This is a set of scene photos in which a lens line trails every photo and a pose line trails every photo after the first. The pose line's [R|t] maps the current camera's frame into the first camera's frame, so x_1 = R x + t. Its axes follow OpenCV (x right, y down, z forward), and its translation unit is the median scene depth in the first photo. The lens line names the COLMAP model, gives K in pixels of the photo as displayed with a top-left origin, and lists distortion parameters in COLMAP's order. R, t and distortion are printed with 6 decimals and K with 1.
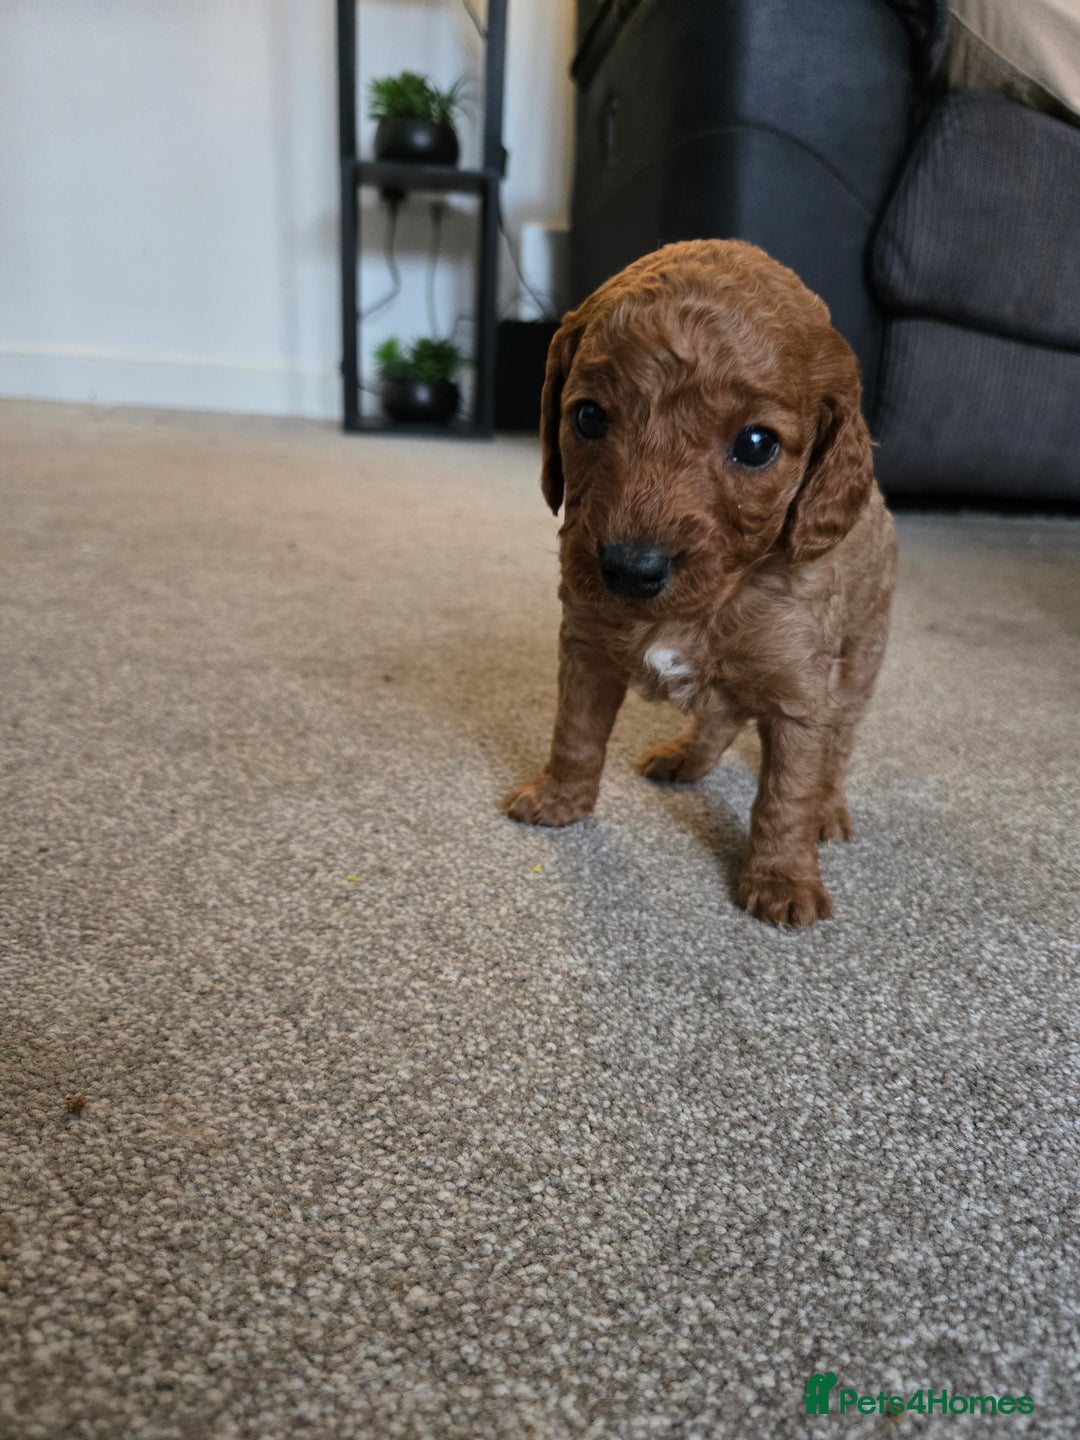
lens RADIAL K [[979.8, 0, 540.0], [0, 979.8, 720.0], [0, 0, 1]] dist [0.041062, -0.044557]
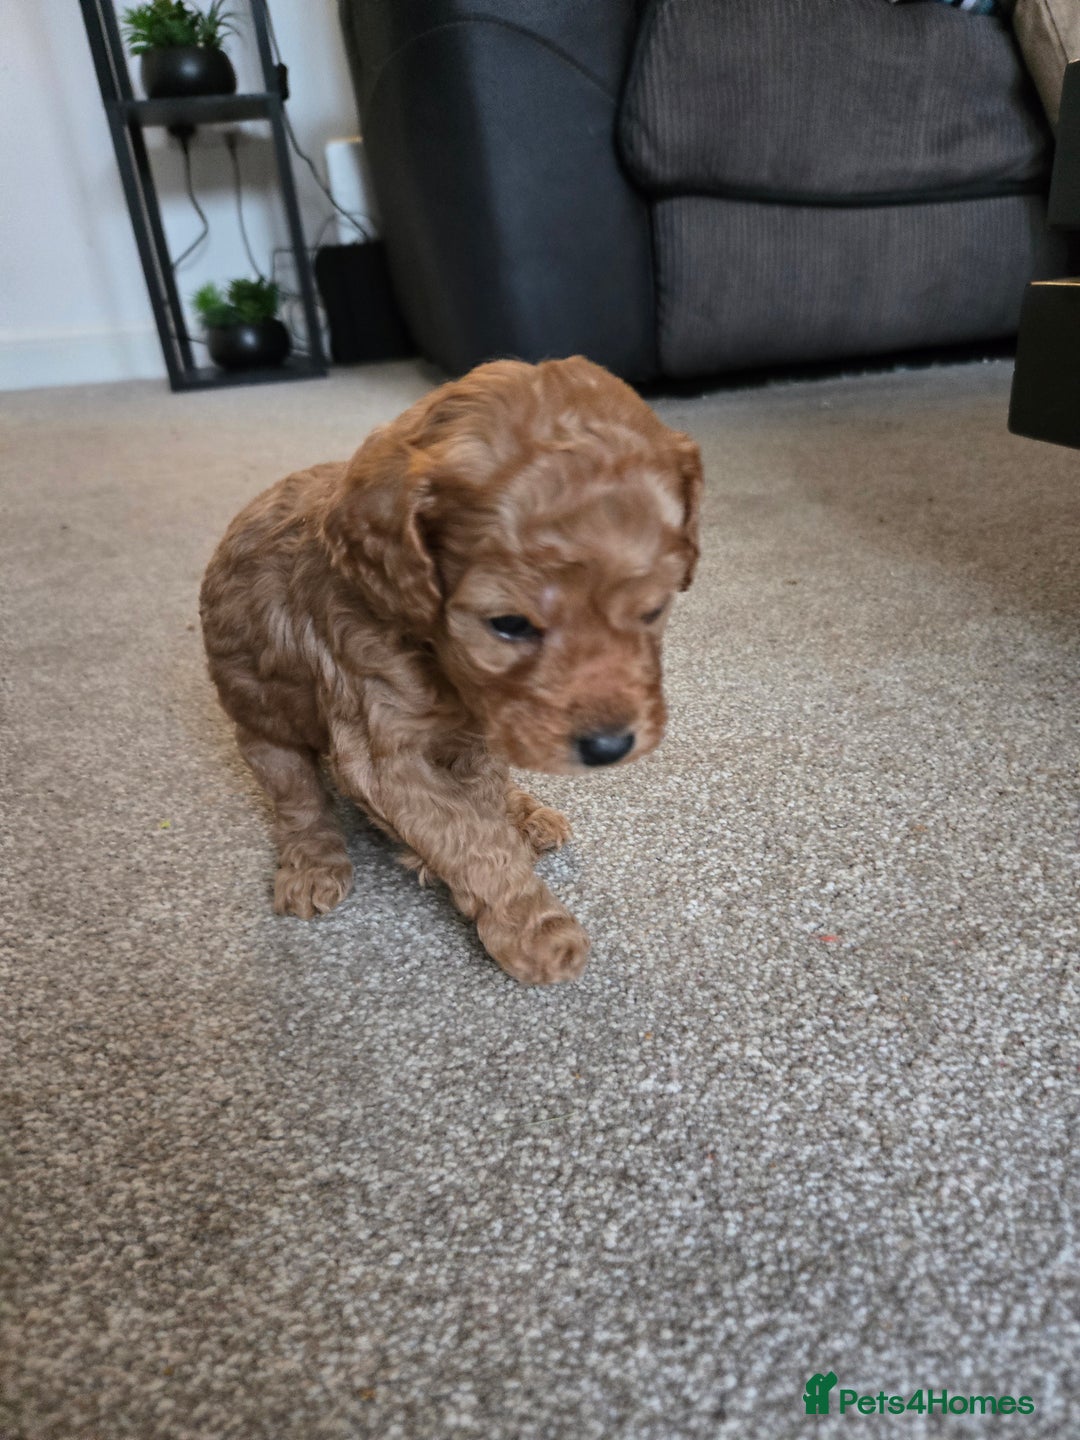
lens RADIAL K [[970.8, 0, 540.0], [0, 970.8, 720.0], [0, 0, 1]] dist [0.042728, -0.033409]
pose [[0.985841, -0.164948, 0.030163, 0.122847], [0.161678, 0.982738, 0.089919, 0.002645], [-0.044474, -0.083769, 0.995492, -0.025798]]
